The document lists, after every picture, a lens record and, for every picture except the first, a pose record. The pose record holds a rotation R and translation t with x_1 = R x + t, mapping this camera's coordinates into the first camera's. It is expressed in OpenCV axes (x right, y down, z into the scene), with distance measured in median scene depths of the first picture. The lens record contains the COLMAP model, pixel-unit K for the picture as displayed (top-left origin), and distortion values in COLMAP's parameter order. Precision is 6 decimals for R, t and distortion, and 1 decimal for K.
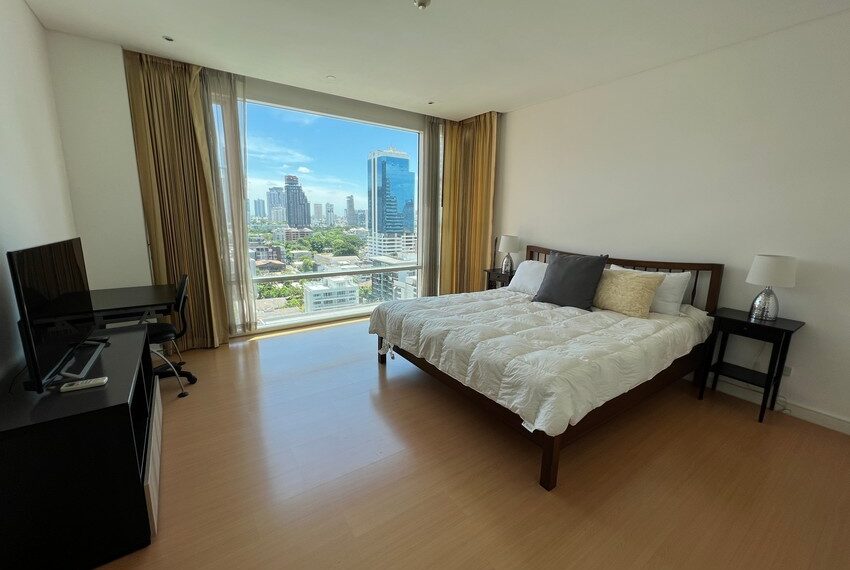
lens RADIAL K [[350.7, 0, 427.4], [0, 350.7, 282.7], [0, 0, 1]] dist [-0.003122, -0.000088]
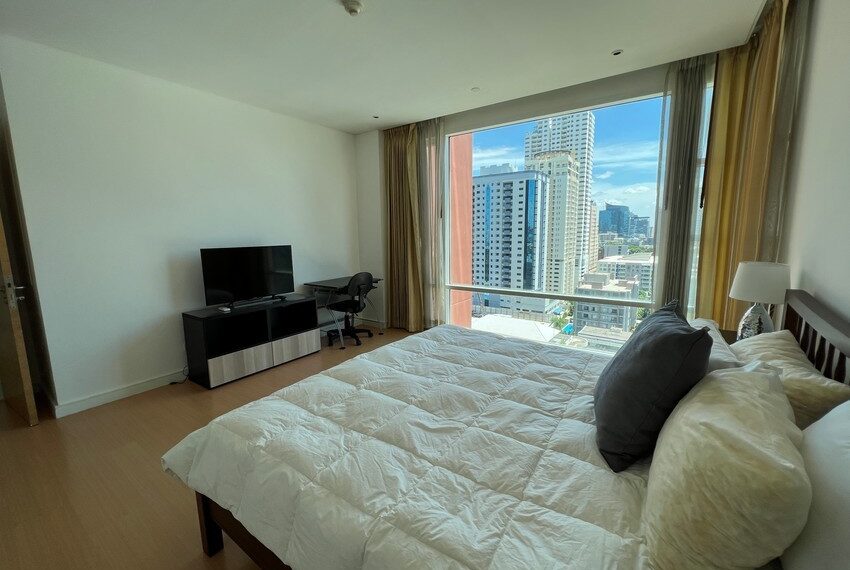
lens RADIAL K [[350.7, 0, 424.7], [0, 350.7, 285.6], [0, 0, 1]] dist [-0.003122, -0.000088]
pose [[0.335884, 0.121052, -0.934092, 0.702187], [-0.153688, 0.985460, 0.072445, -0.101949], [0.929280, 0.119225, 0.349605, 0.632536]]
